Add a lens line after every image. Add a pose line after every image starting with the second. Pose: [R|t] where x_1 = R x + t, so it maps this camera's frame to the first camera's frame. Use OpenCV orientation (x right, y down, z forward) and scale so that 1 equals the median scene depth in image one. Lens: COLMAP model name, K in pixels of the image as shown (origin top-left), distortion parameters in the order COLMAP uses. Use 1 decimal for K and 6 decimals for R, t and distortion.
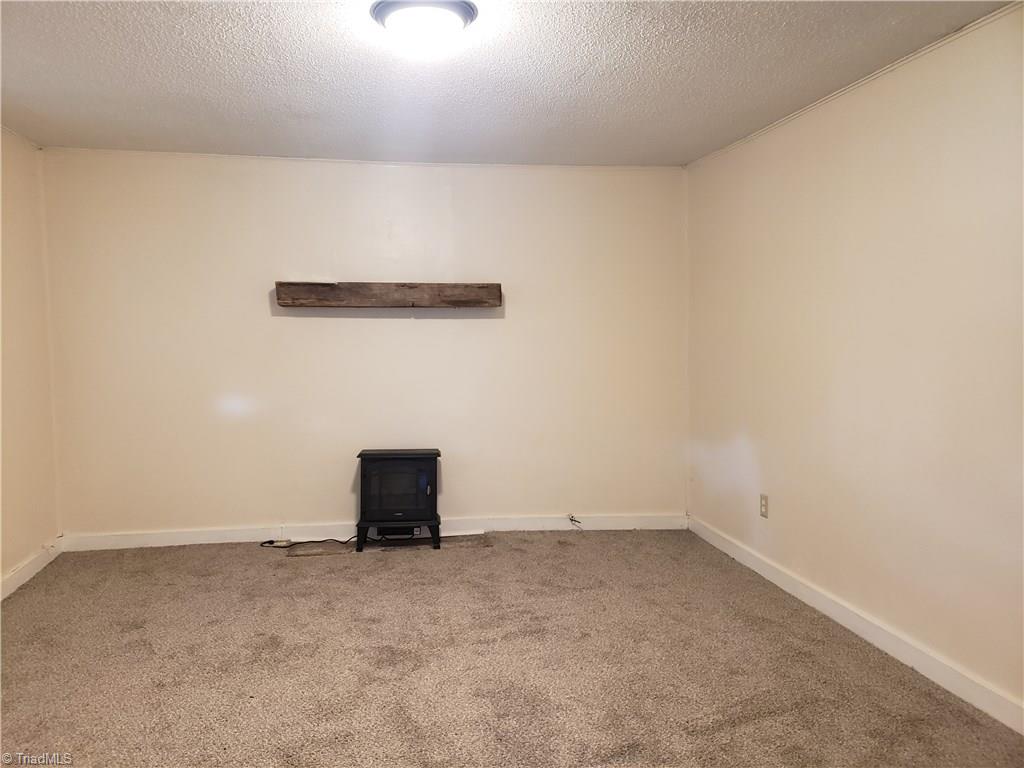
lens RADIAL K [[758.5, 0, 512.0], [0, 758.5, 384.0], [0, 0, 1]] dist [0.010784, 0.007500]
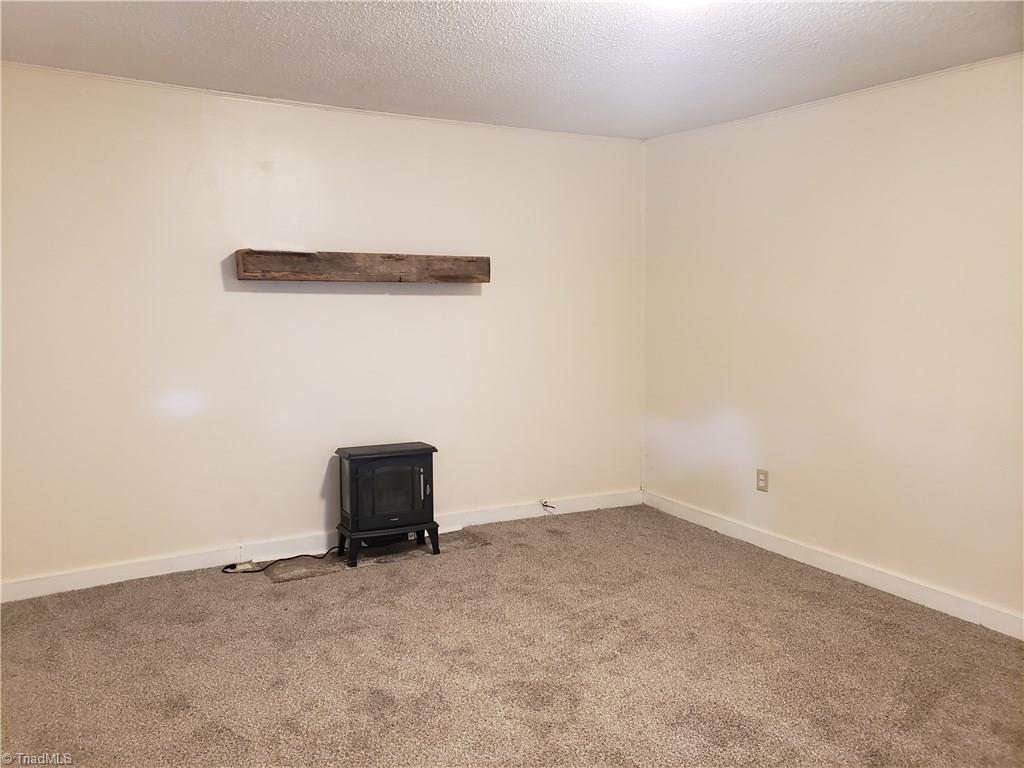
lens RADIAL K [[758.5, 0, 512.0], [0, 758.5, 384.0], [0, 0, 1]] dist [0.010784, 0.007500]
pose [[0.941913, -0.032782, 0.334254, -0.309201], [0.015484, 0.998405, 0.054287, -0.030541], [-0.335501, -0.045958, 0.940918, 0.133032]]
